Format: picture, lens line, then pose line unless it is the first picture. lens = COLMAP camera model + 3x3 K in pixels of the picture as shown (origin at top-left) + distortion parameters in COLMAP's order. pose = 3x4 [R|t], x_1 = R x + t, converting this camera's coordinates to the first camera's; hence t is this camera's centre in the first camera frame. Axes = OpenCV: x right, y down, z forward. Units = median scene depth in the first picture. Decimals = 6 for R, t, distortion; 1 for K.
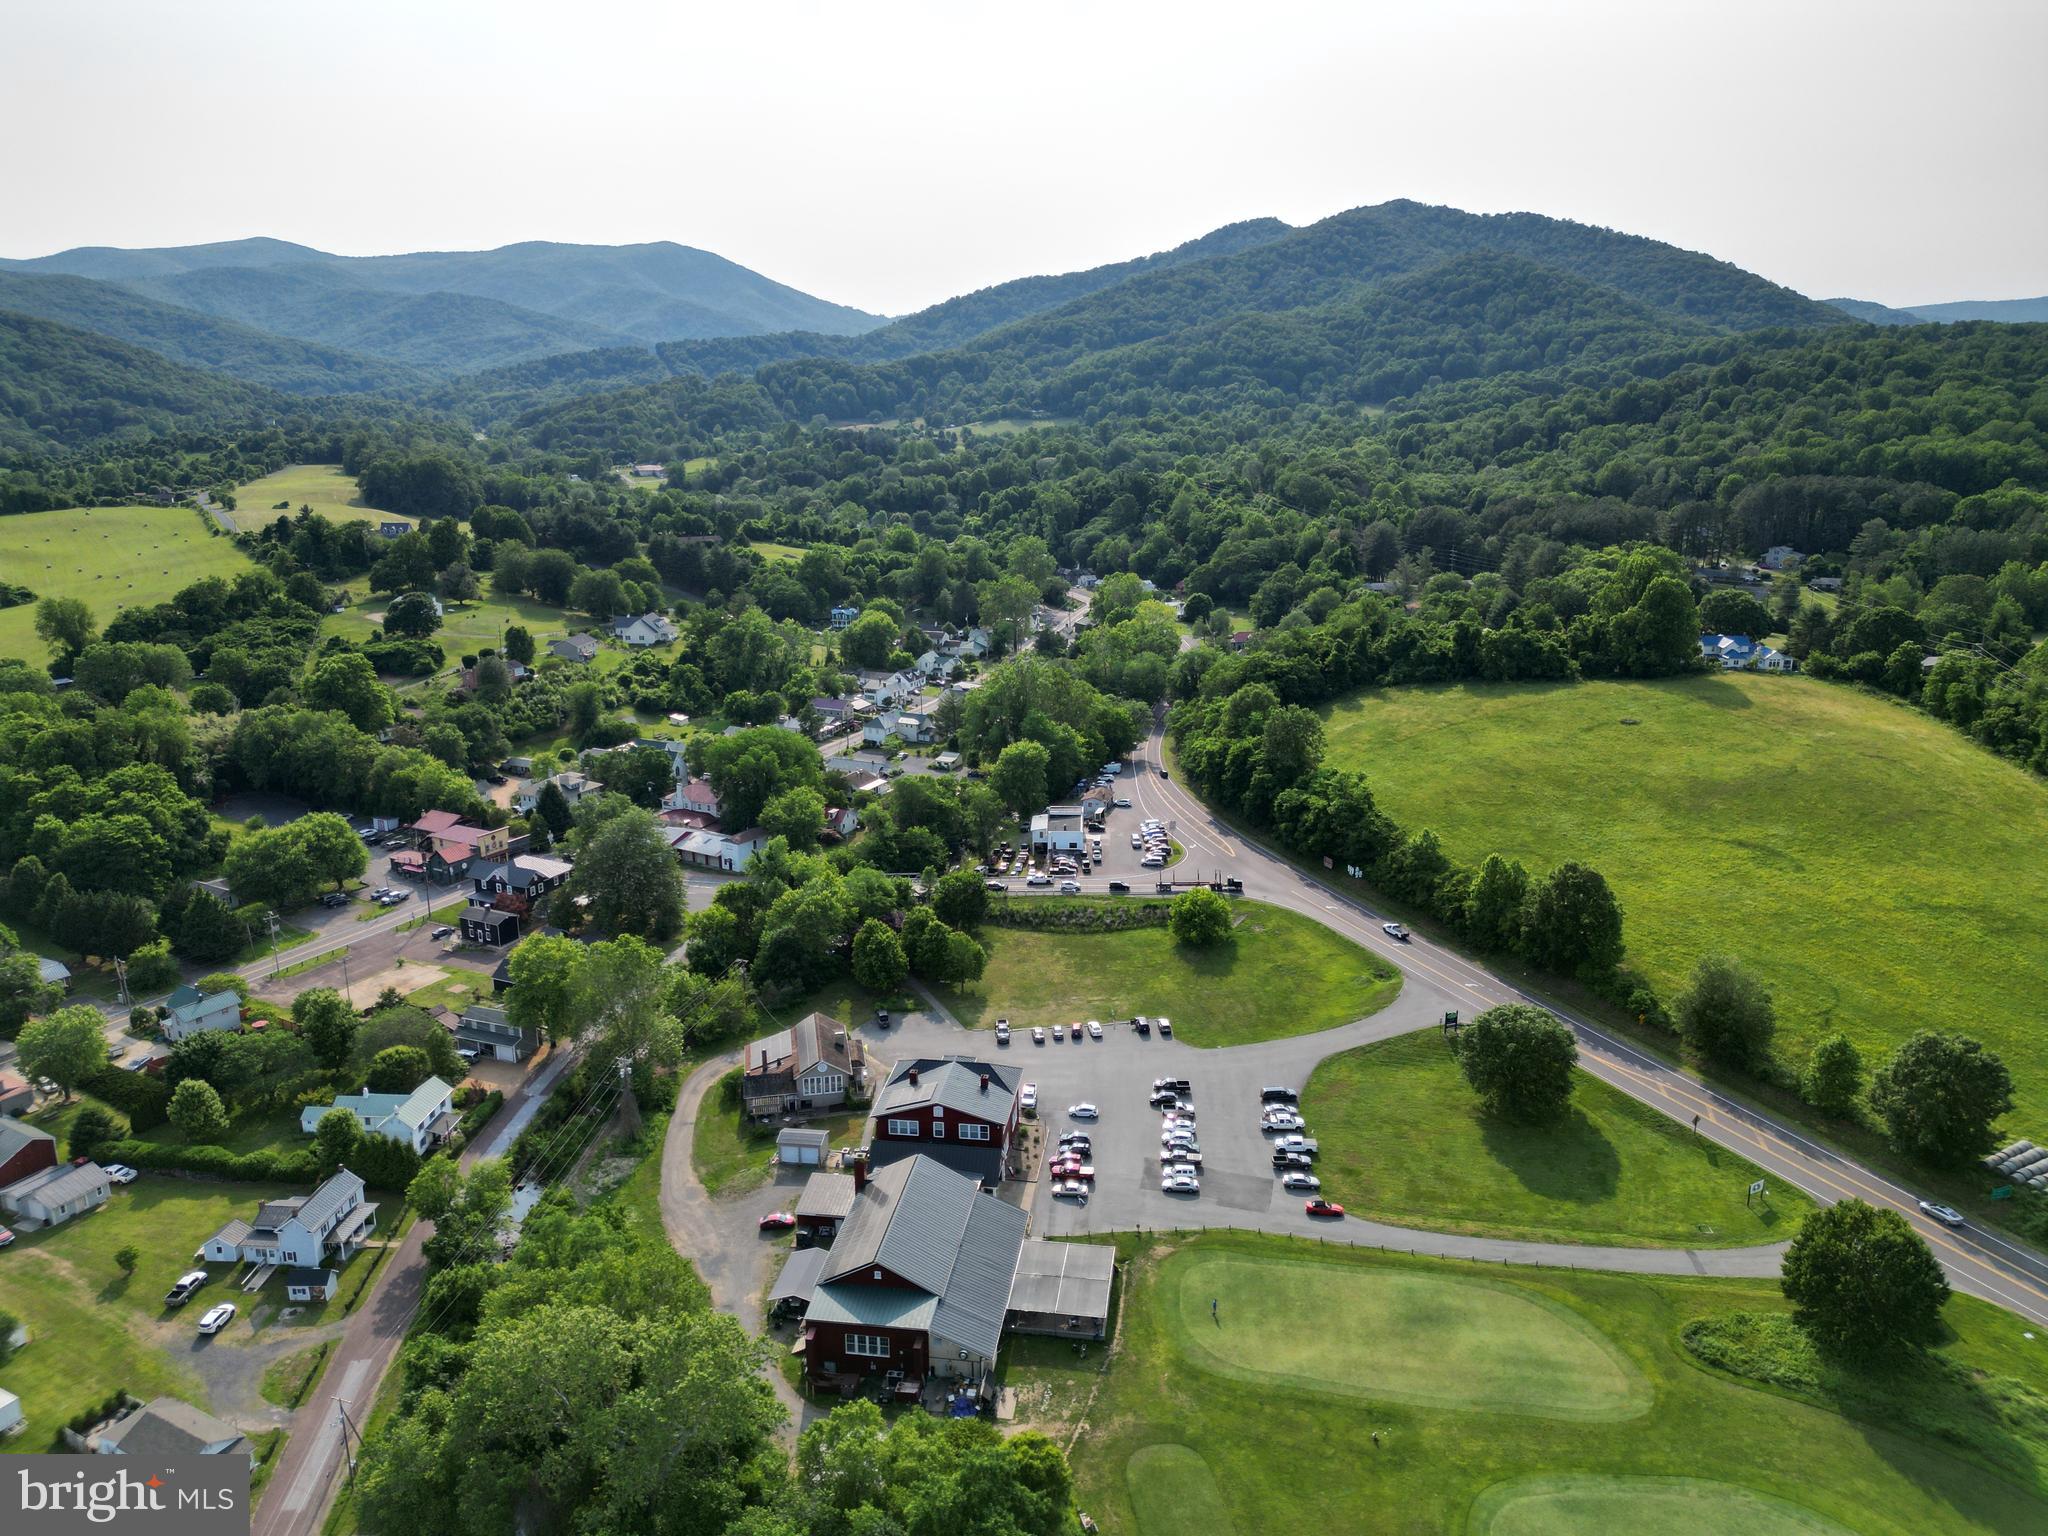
lens RADIAL K [[1423.7, 0, 1018.8], [0, 1423.7, 767.2], [0, 0, 1]] dist [0.089470, -0.097795]
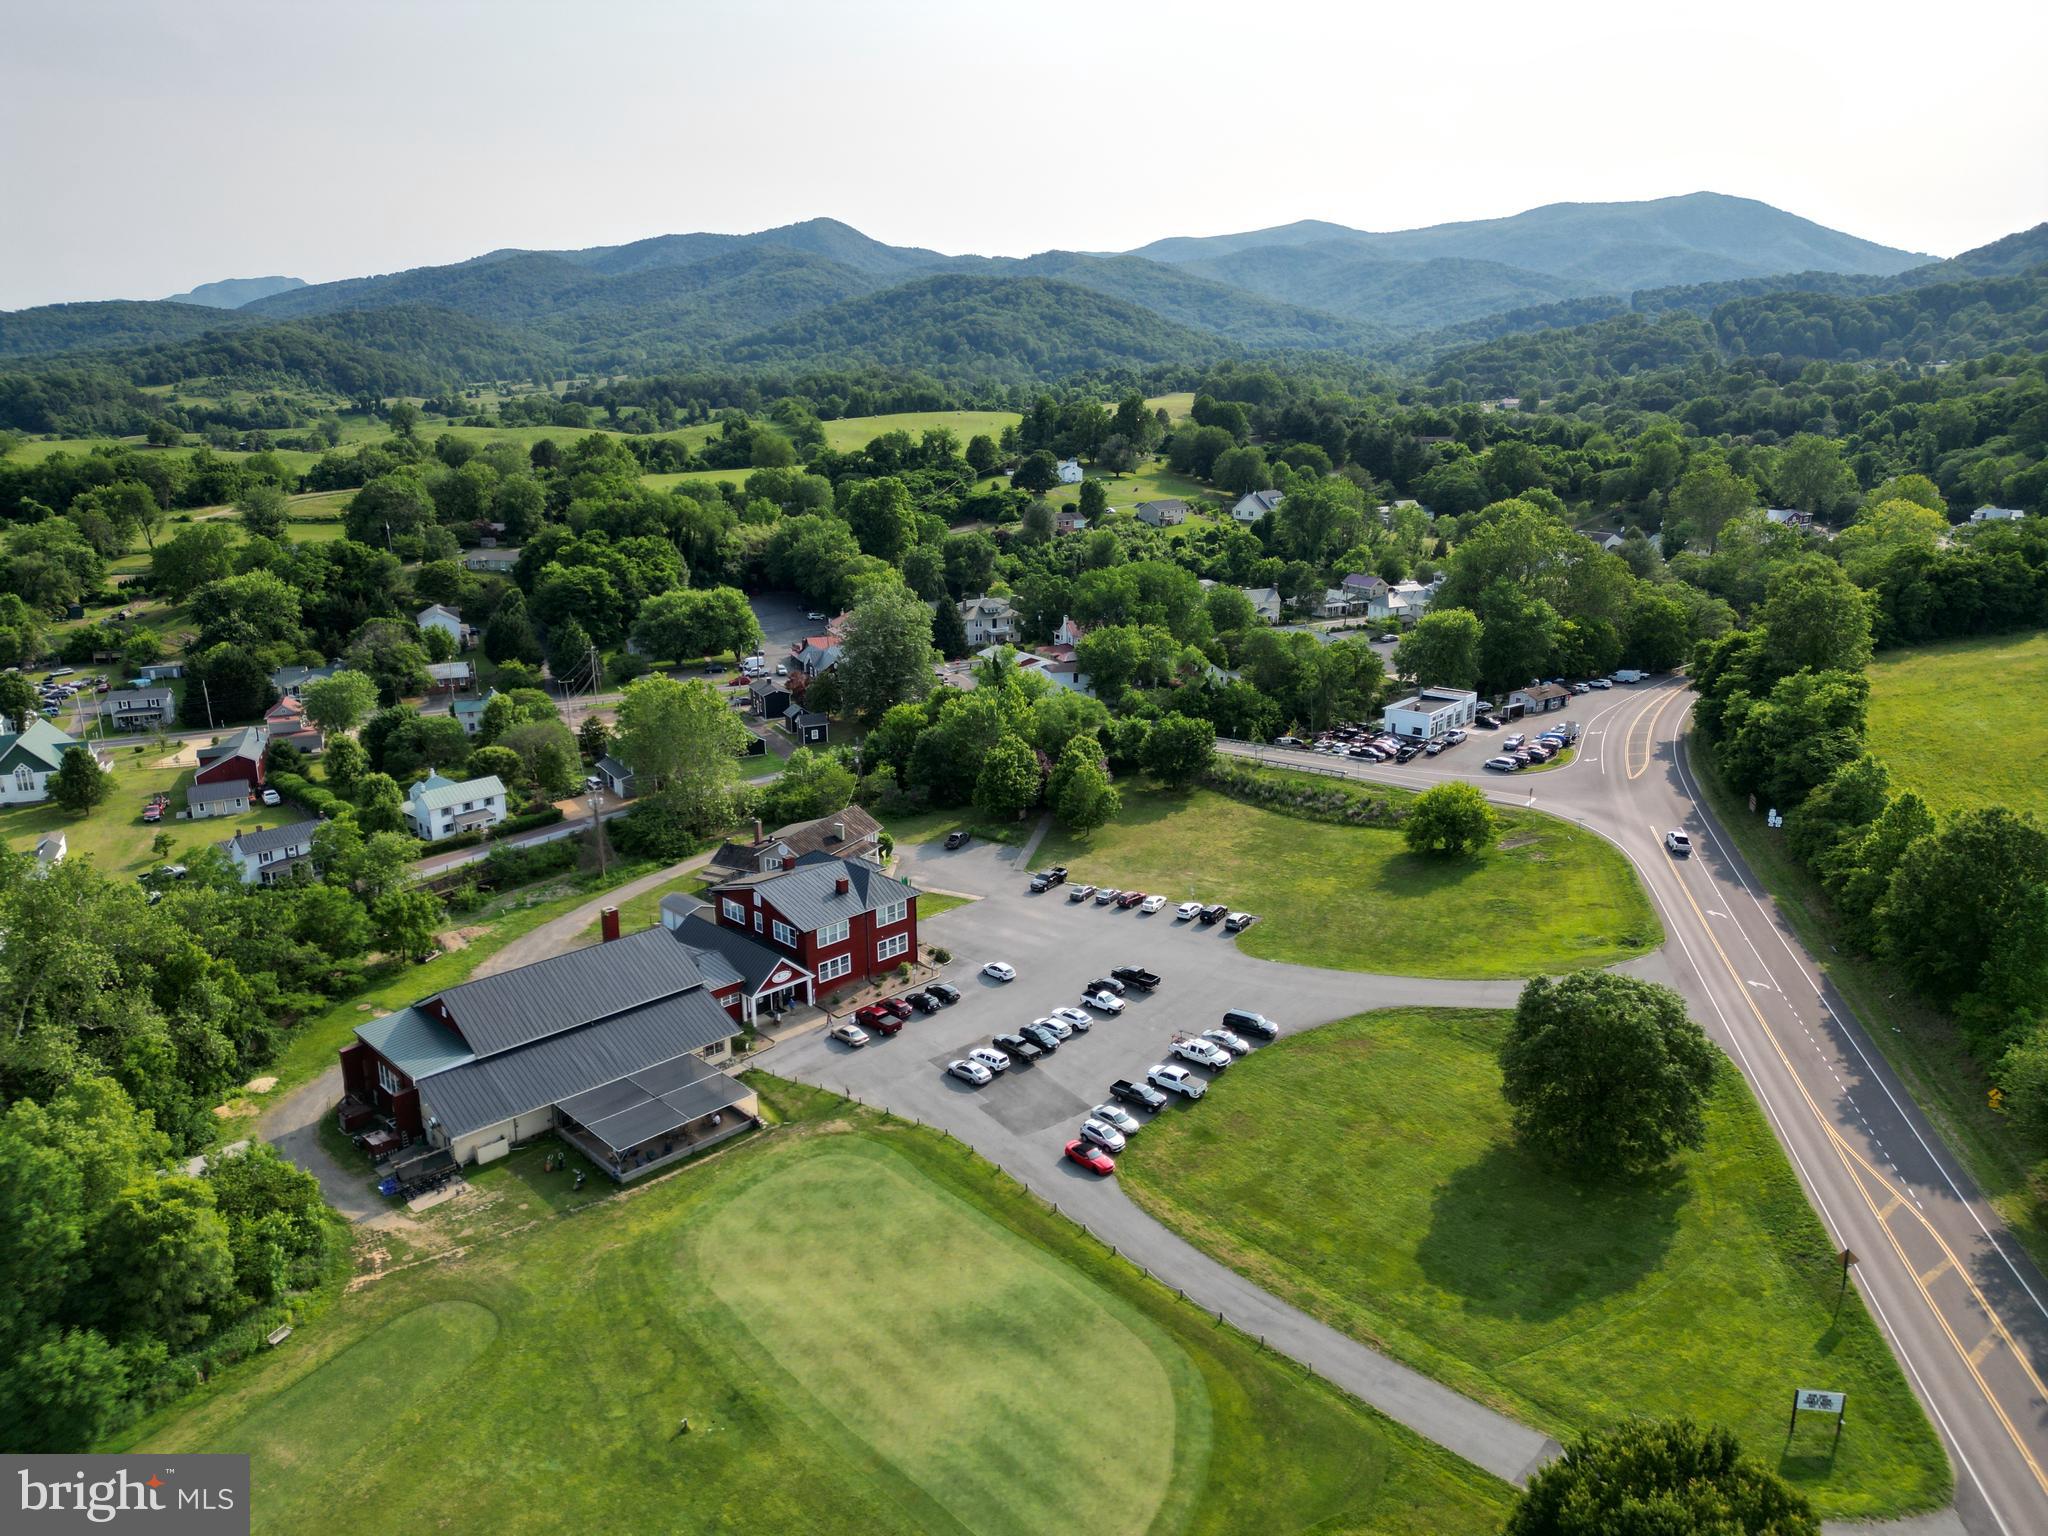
lens RADIAL K [[1423.7, 0, 1018.8], [0, 1423.7, 767.2], [0, 0, 1]] dist [0.089470, -0.097795]
pose [[0.792924, 0.165361, -0.586454, 0.305604], [-0.155480, 0.985519, 0.067665, 0.053217], [0.589150, 0.037528, 0.807152, 0.256877]]
